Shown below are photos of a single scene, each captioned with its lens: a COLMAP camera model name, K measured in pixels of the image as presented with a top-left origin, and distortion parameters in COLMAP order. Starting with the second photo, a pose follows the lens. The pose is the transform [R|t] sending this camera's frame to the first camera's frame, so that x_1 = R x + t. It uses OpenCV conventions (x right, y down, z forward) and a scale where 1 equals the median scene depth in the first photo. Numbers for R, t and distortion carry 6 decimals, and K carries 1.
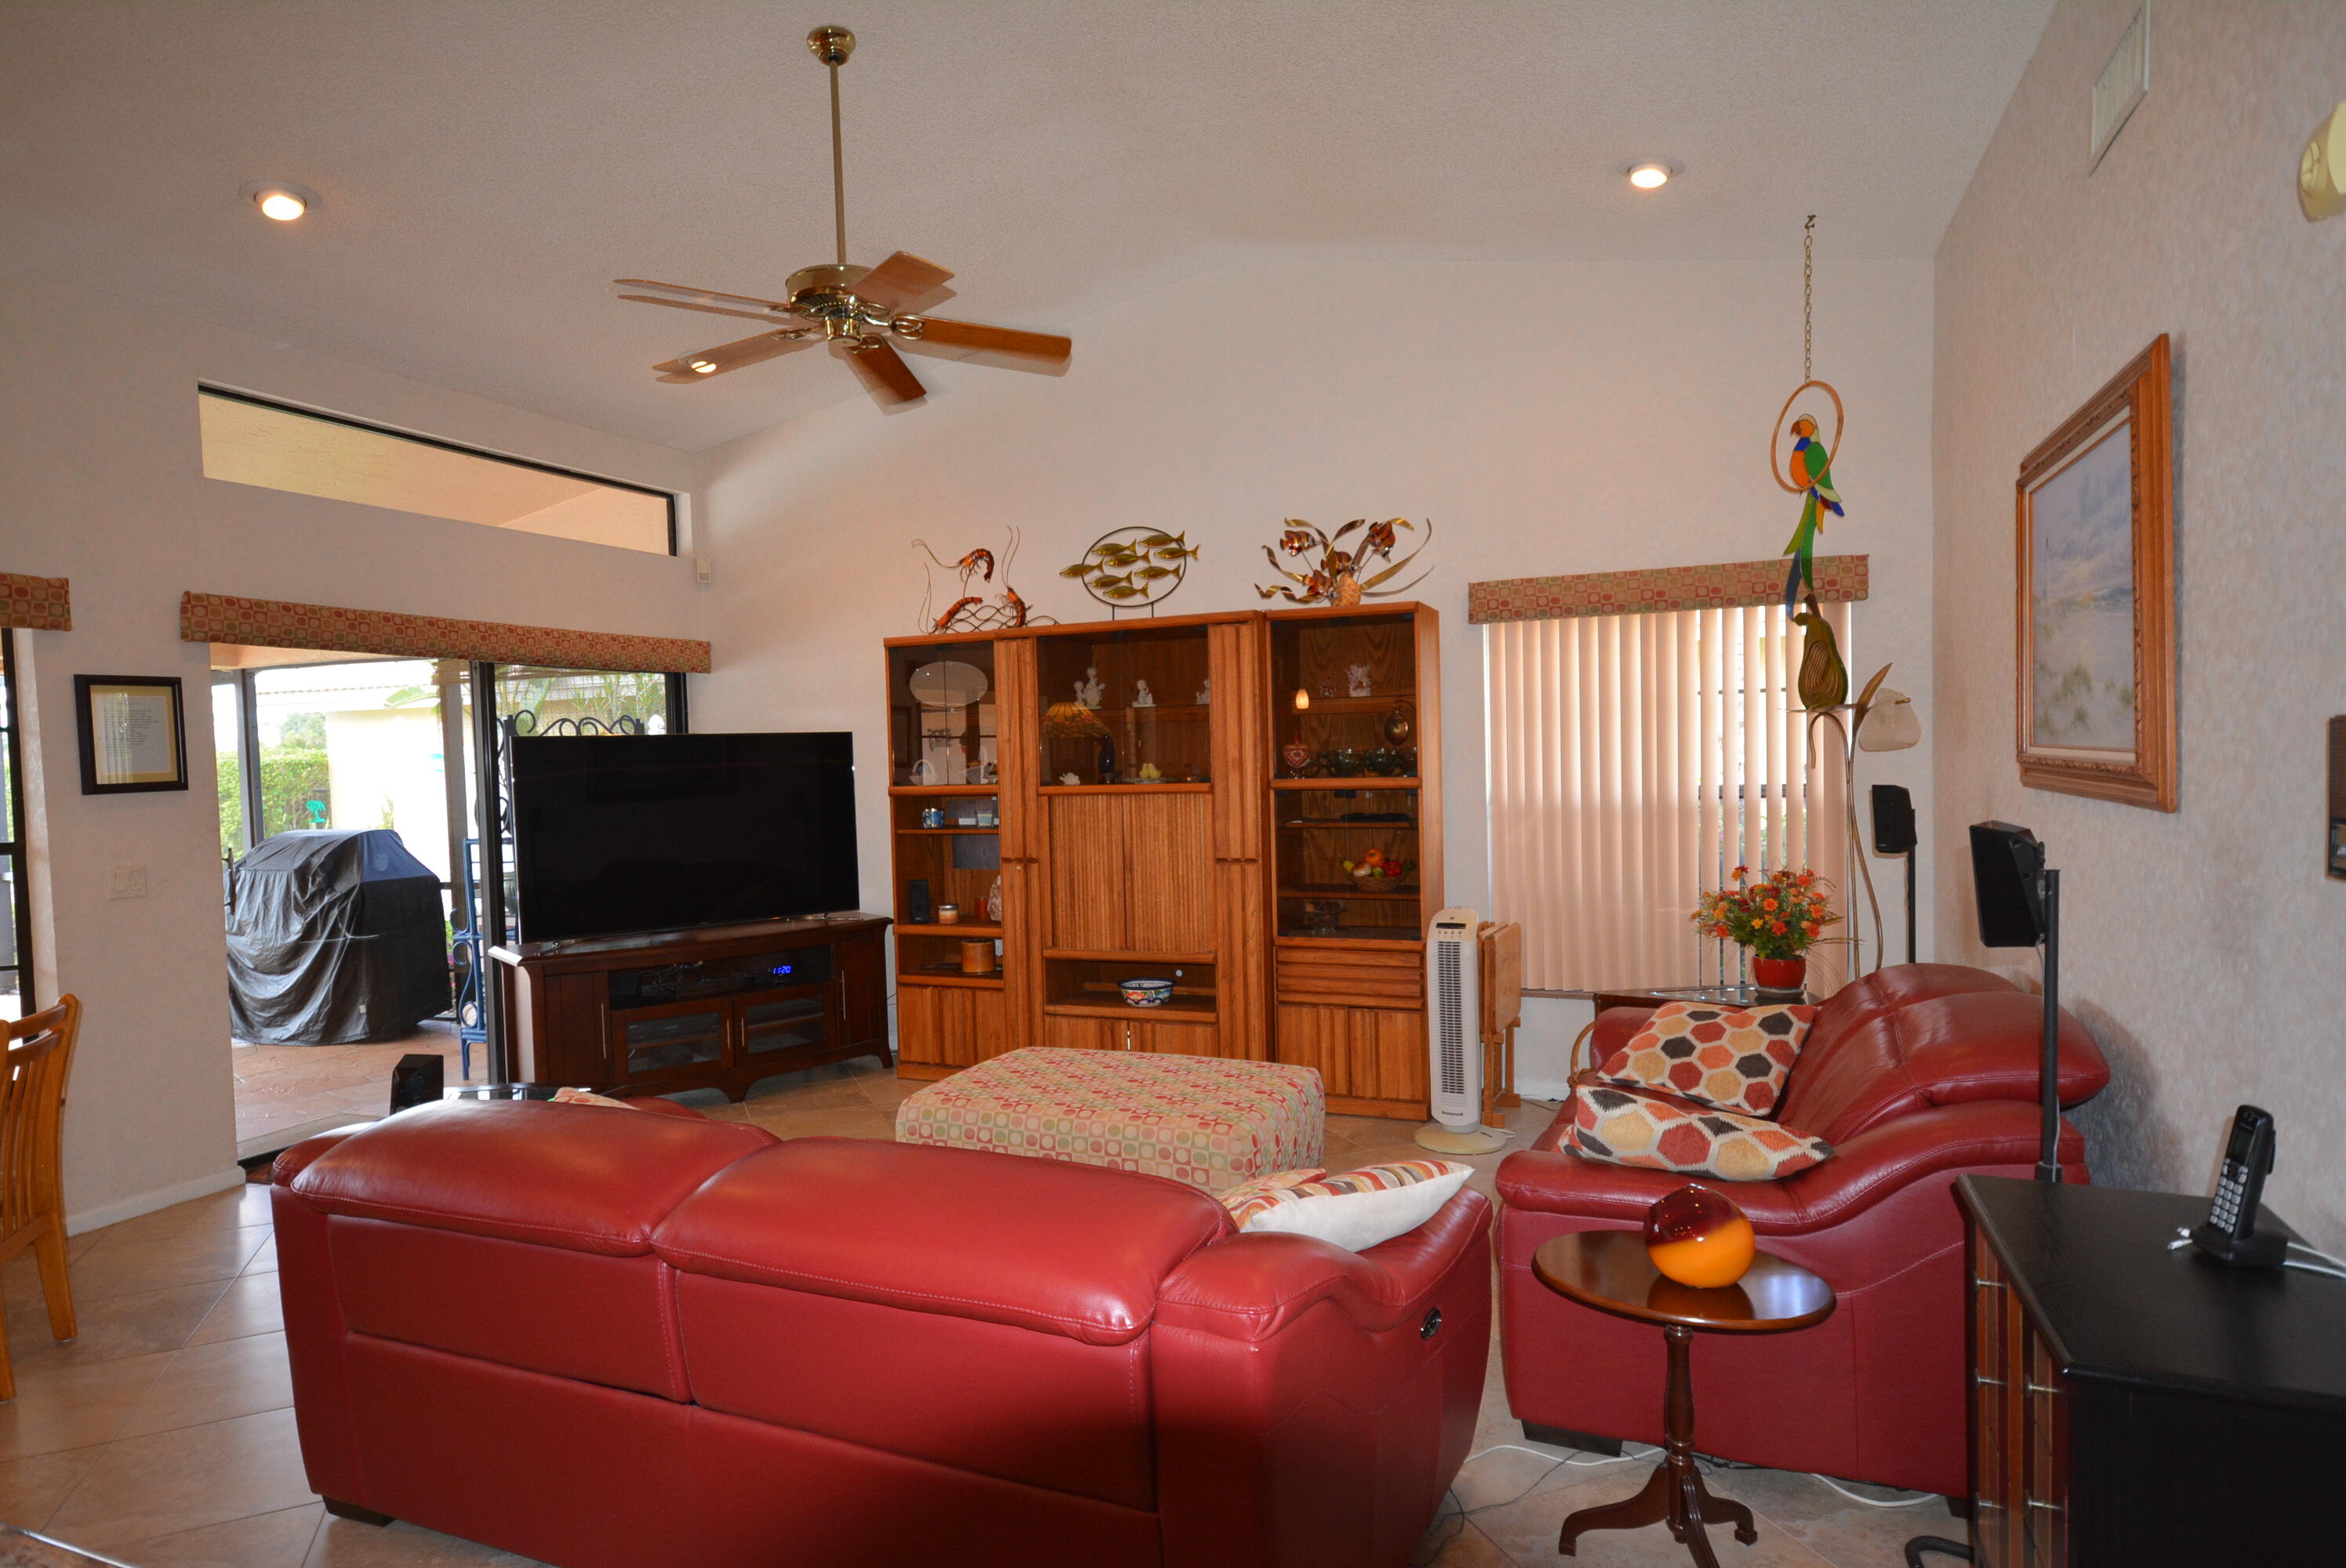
lens RADIAL K [[1340.3, 0, 1157.3], [0, 1340.3, 800.0], [0, 0, 1]] dist [0.024669, 0.009340]
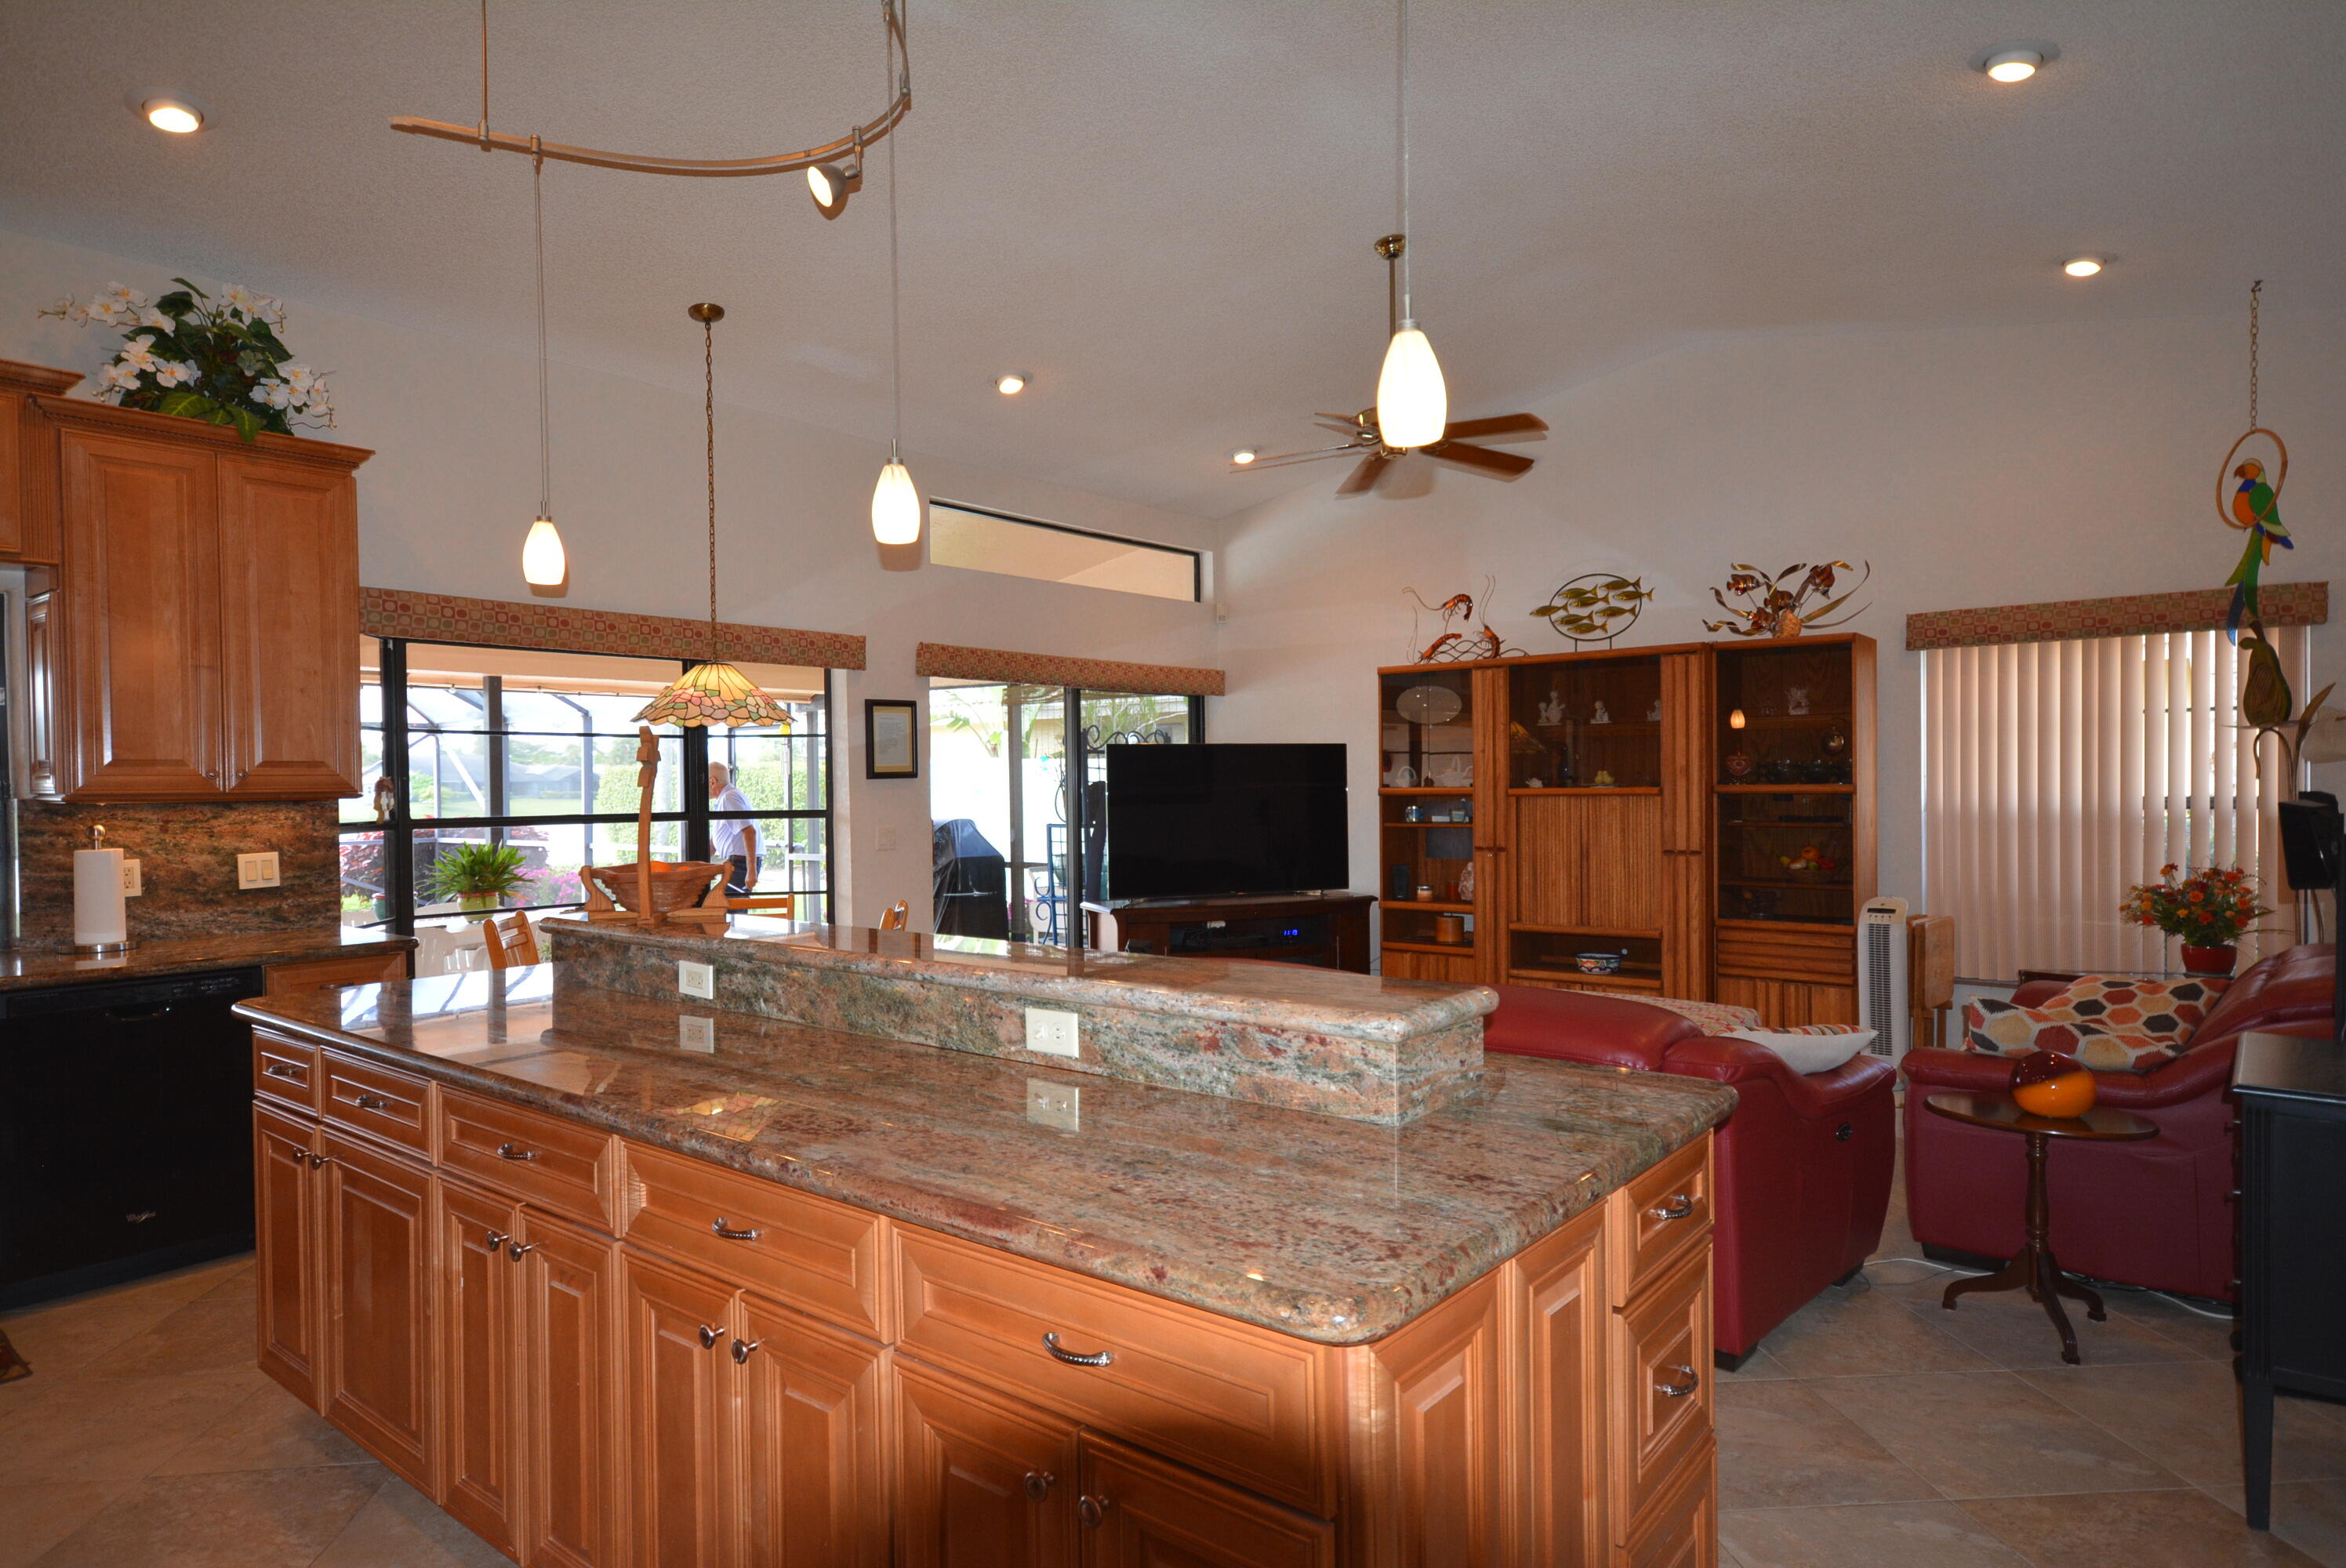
lens RADIAL K [[1340.3, 0, 1179.5], [0, 1340.3, 793.0], [0, 0, 1]] dist [0.024669, 0.009340]
pose [[0.960631, 0.017998, -0.277245, -0.039568], [-0.024010, 0.999544, -0.018304, 0.025328], [0.276789, 0.024240, 0.960625, -0.269866]]
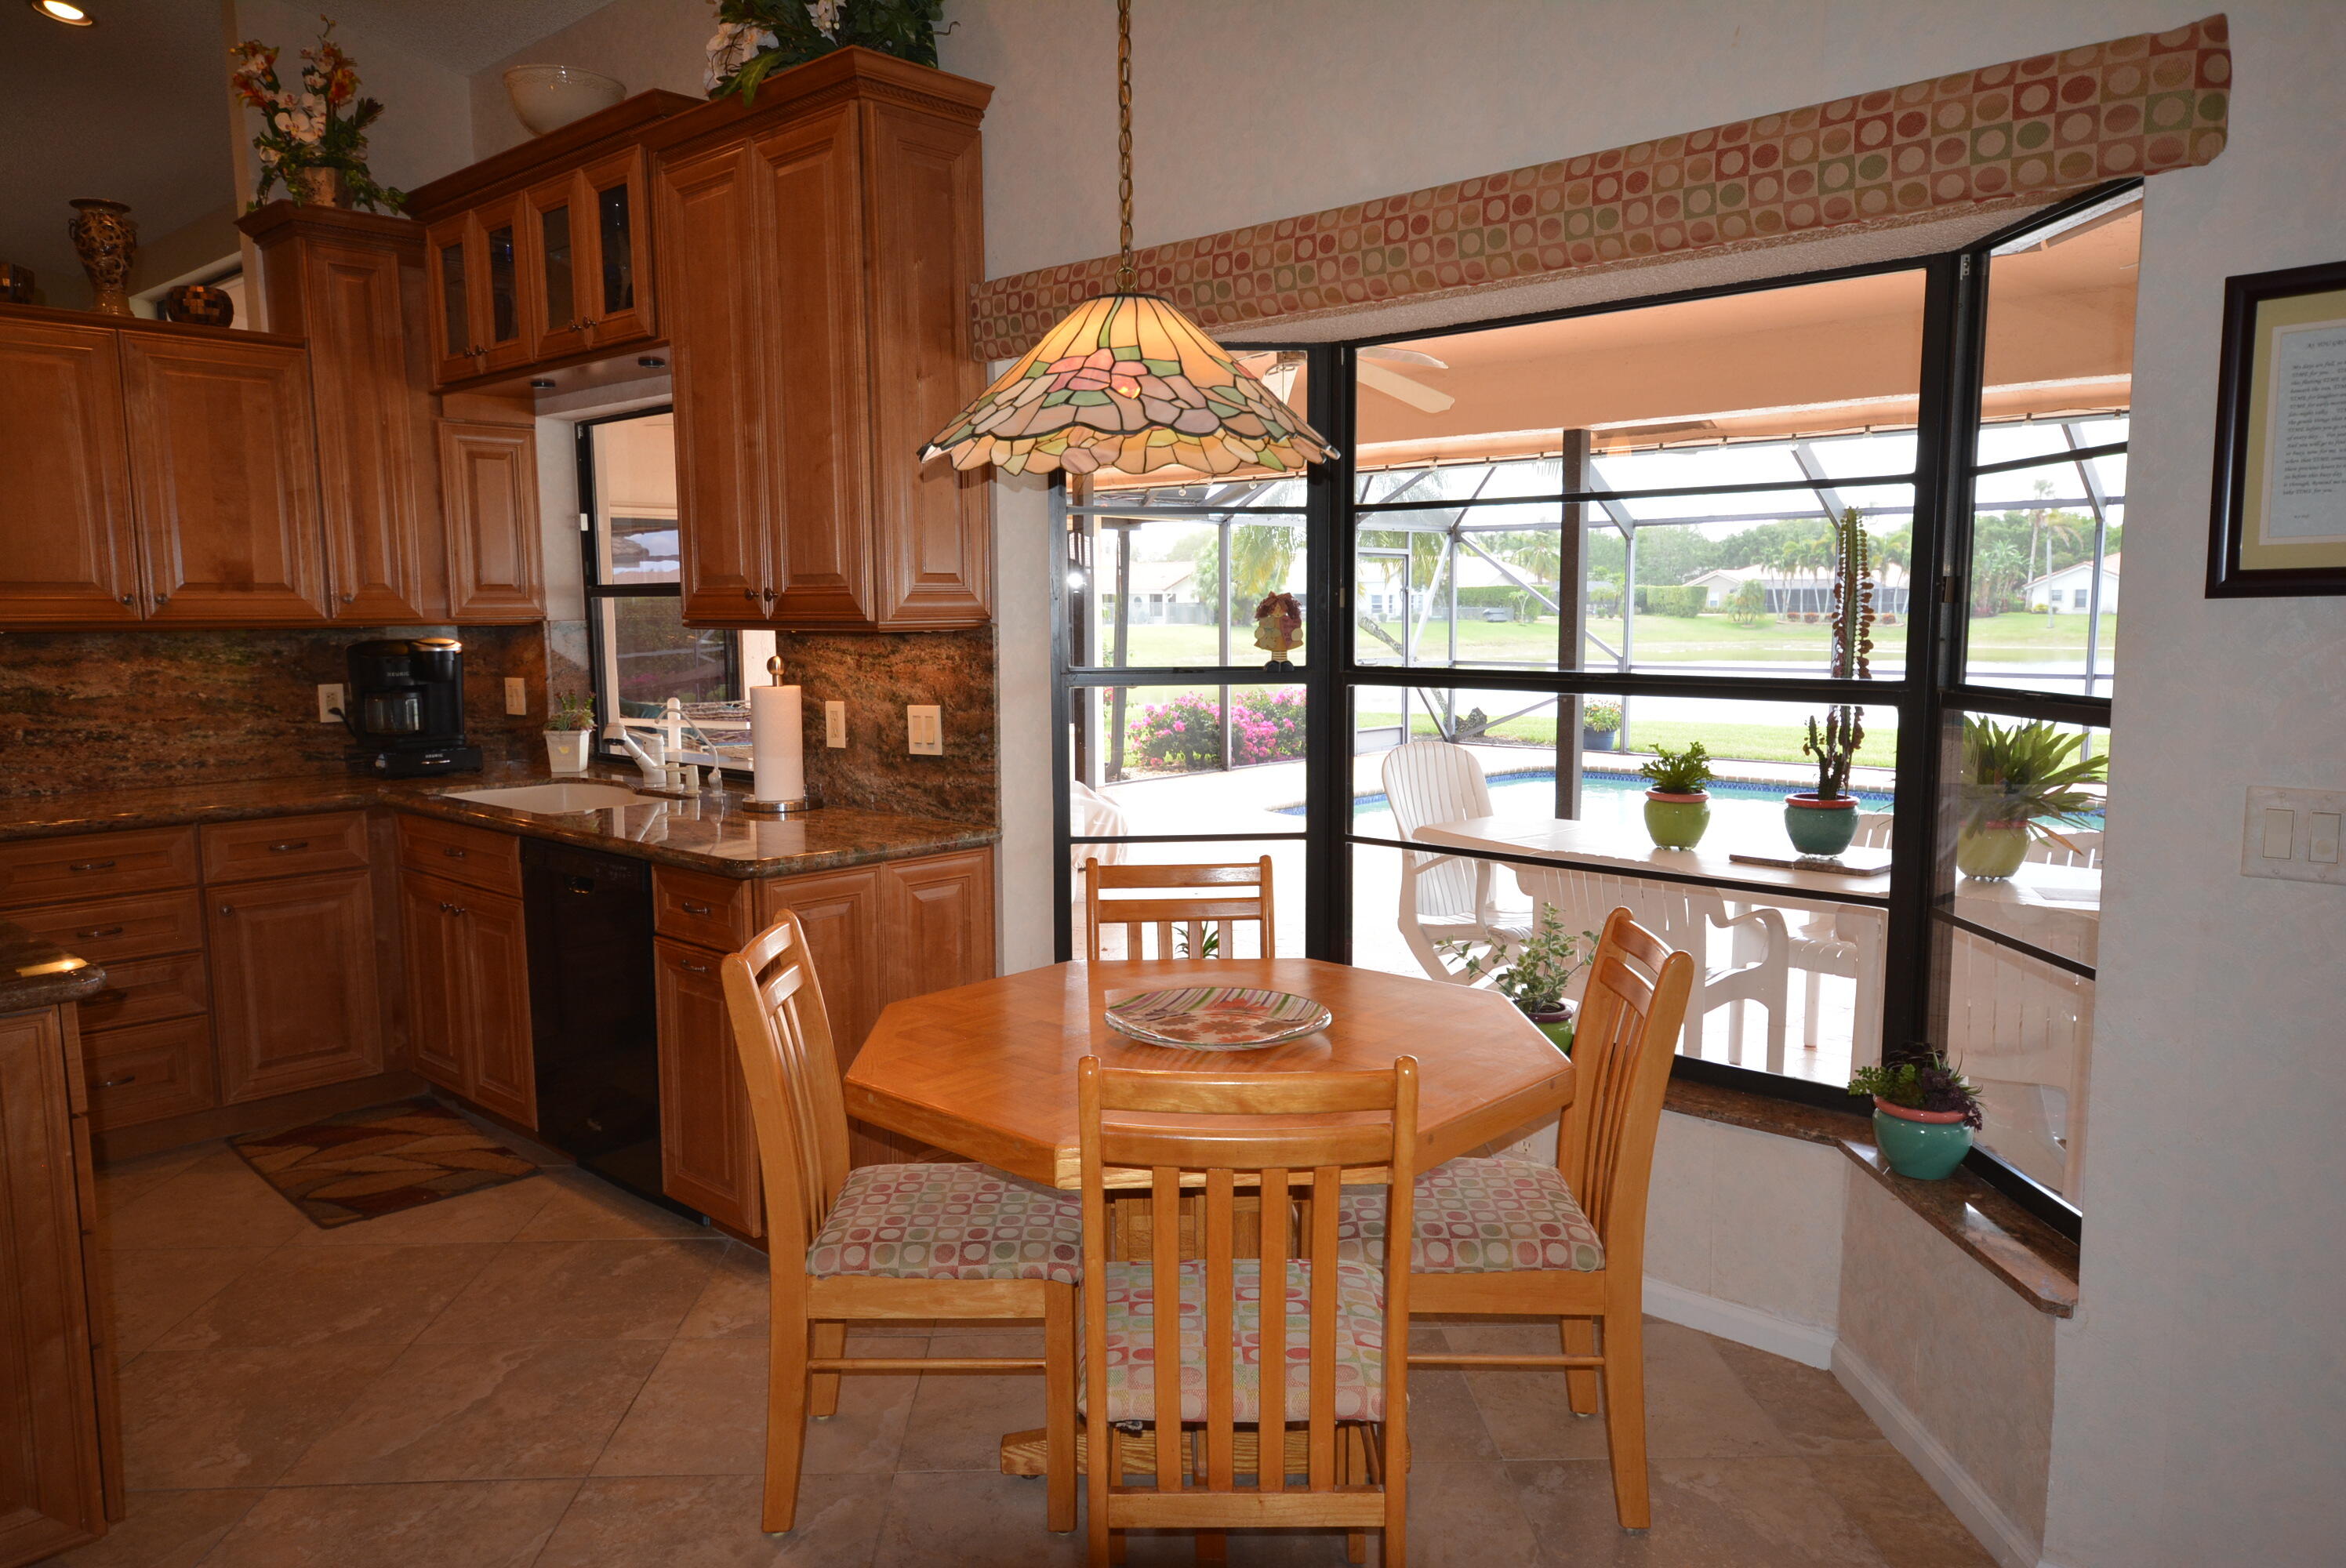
lens RADIAL K [[1586.7, 0, 1204.2], [0, 1586.7, 812.3], [0, 0, 1]] dist [0.025929, 0.012626]
pose [[-0.349548, 0.152208, -0.924472, -0.214662], [-0.017807, 0.985458, 0.168982, -0.013127], [0.936749, 0.075529, -0.341755, 0.747184]]
